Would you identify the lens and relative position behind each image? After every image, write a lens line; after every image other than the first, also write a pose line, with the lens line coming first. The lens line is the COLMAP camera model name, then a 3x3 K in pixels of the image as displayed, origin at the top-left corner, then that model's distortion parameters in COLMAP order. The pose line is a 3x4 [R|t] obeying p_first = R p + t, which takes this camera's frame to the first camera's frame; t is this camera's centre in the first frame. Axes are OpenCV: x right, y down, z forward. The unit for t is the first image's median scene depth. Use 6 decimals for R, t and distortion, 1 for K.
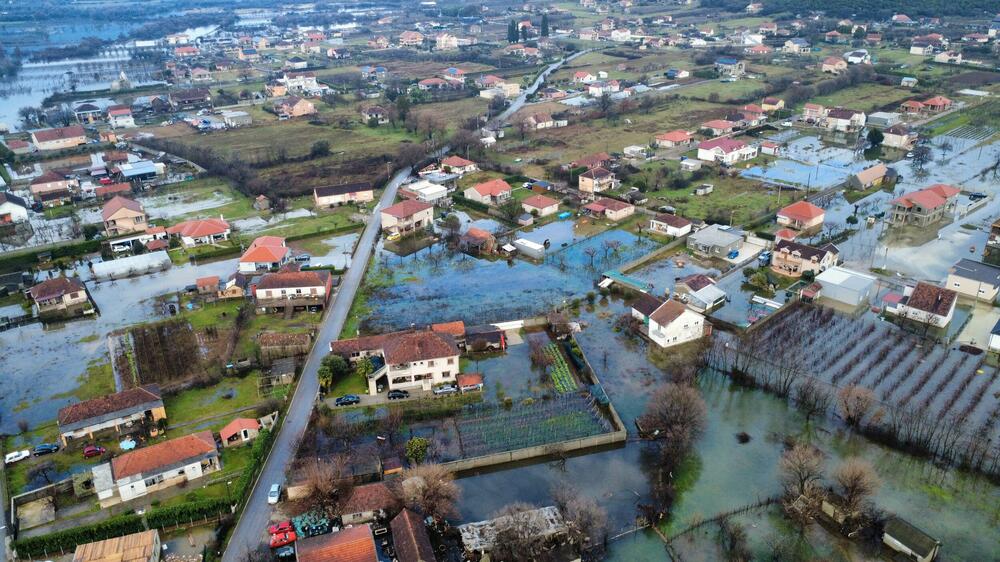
lens RADIAL K [[748.4, 0, 500.0], [0, 748.4, 281.0], [0, 0, 1]] dist [0.002301, -0.003671]
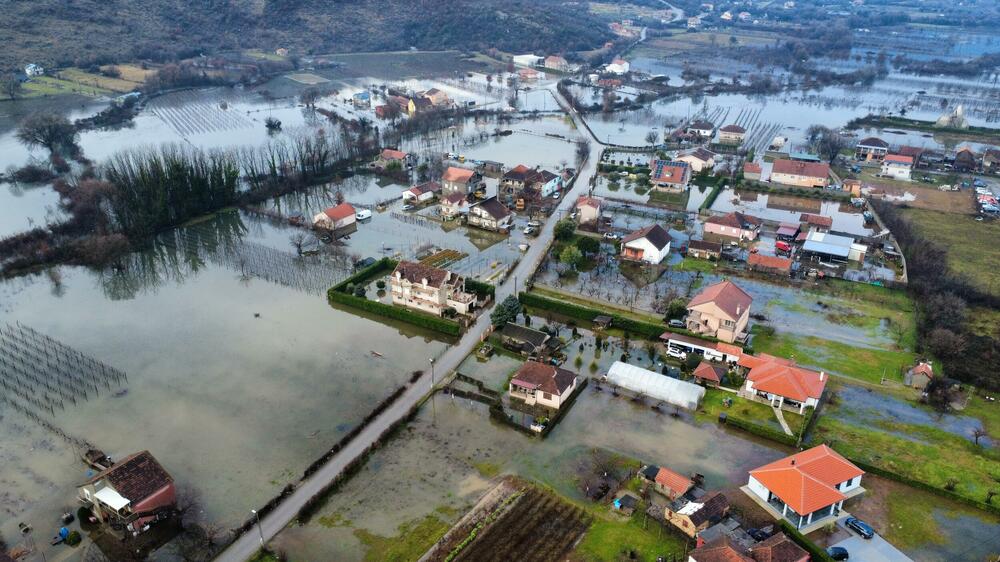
lens RADIAL K [[748.4, 0, 500.0], [0, 748.4, 281.0], [0, 0, 1]] dist [0.002301, -0.003671]
pose [[0.439023, 0.383366, -0.812582, -0.004845], [-0.382447, 0.898113, 0.217090, -0.153589], [0.813015, 0.215462, 0.540909, 0.335170]]
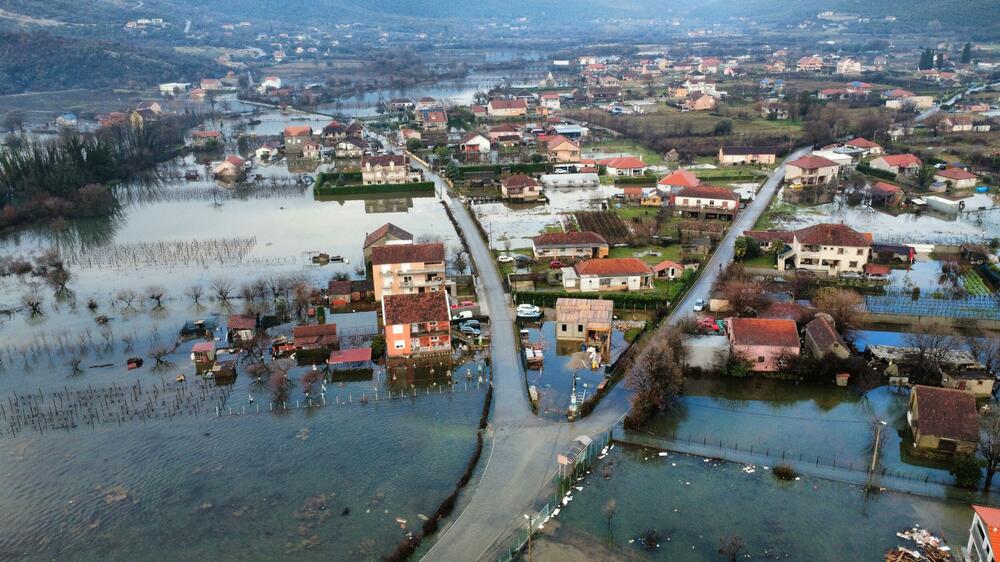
lens RADIAL K [[748.4, 0, 500.0], [0, 748.4, 281.0], [0, 0, 1]] dist [0.002301, -0.003671]
pose [[0.890453, 0.153268, -0.428489, -0.030714], [-0.182548, 0.982803, -0.027815, 0.141466], [0.416857, 0.102988, 0.903119, -0.100347]]
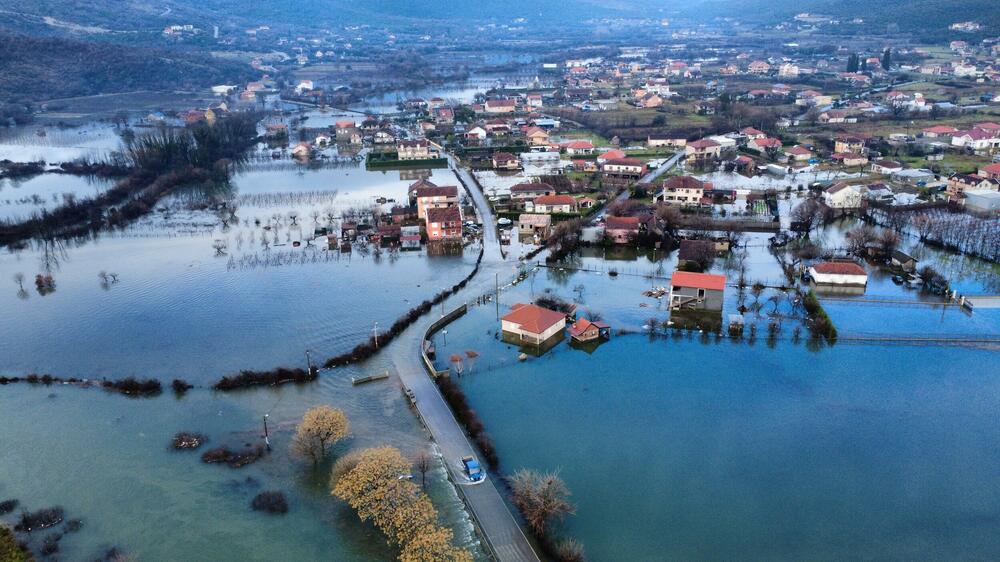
lens RADIAL K [[748.4, 0, 500.0], [0, 748.4, 281.0], [0, 0, 1]] dist [0.002301, -0.003671]
pose [[0.890231, 0.152990, -0.429050, 0.170559], [-0.179534, 0.983510, -0.021816, 0.235914], [0.418637, 0.096450, 0.903017, -0.452962]]
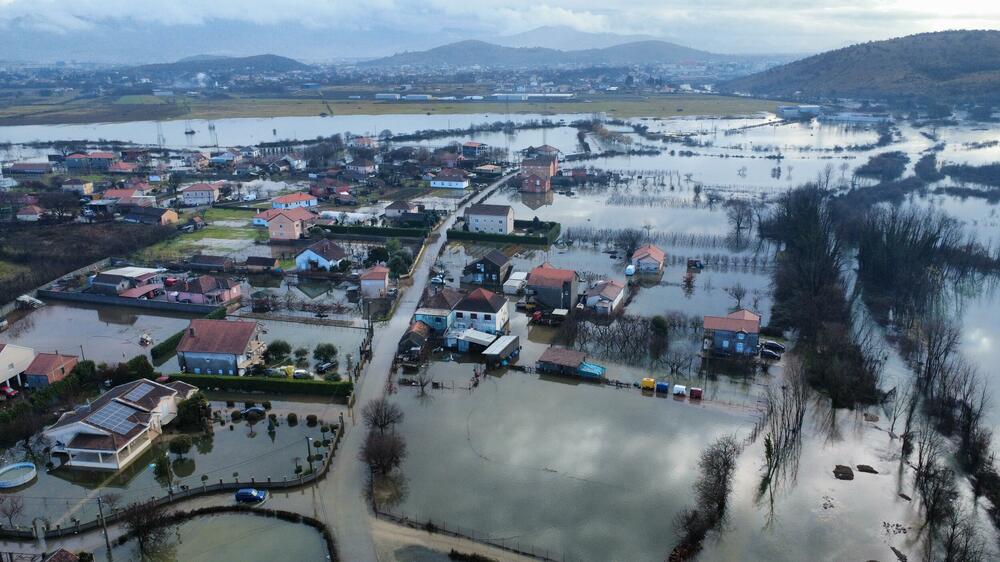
lens RADIAL K [[748.4, 0, 500.0], [0, 748.4, 281.0], [0, 0, 1]] dist [0.002301, -0.003671]
pose [[-0.649264, -0.212828, 0.730178, -1.259153], [0.312389, 0.800706, 0.511158, -0.401794], [-0.693447, 0.559976, -0.453385, 1.089102]]
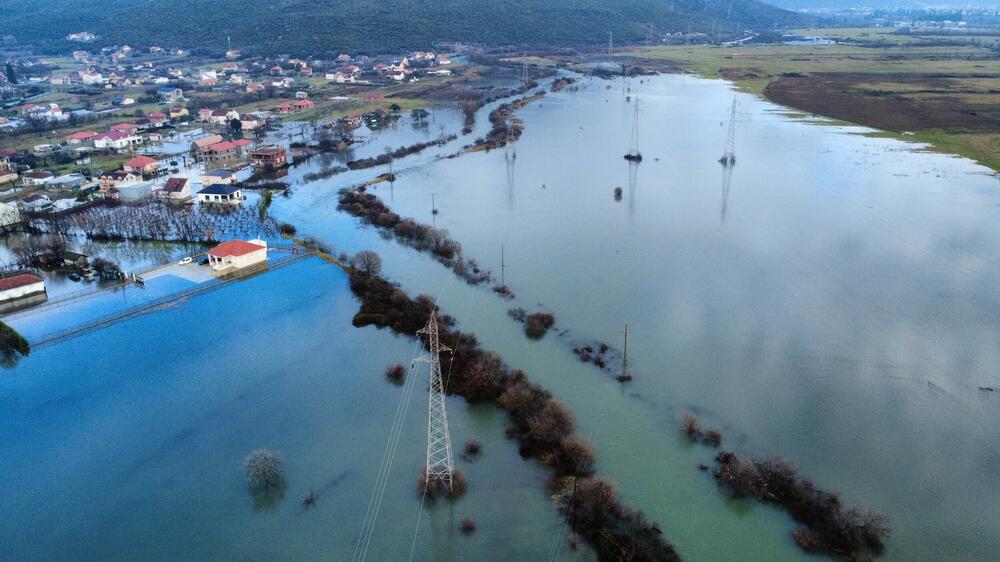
lens RADIAL K [[748.4, 0, 500.0], [0, 748.4, 281.0], [0, 0, 1]] dist [0.002301, -0.003671]
pose [[0.857950, -0.177508, 0.482091, 0.204526], [0.211828, 0.977156, -0.017184, 0.258939], [-0.468028, 0.116863, 0.875952, -0.514353]]
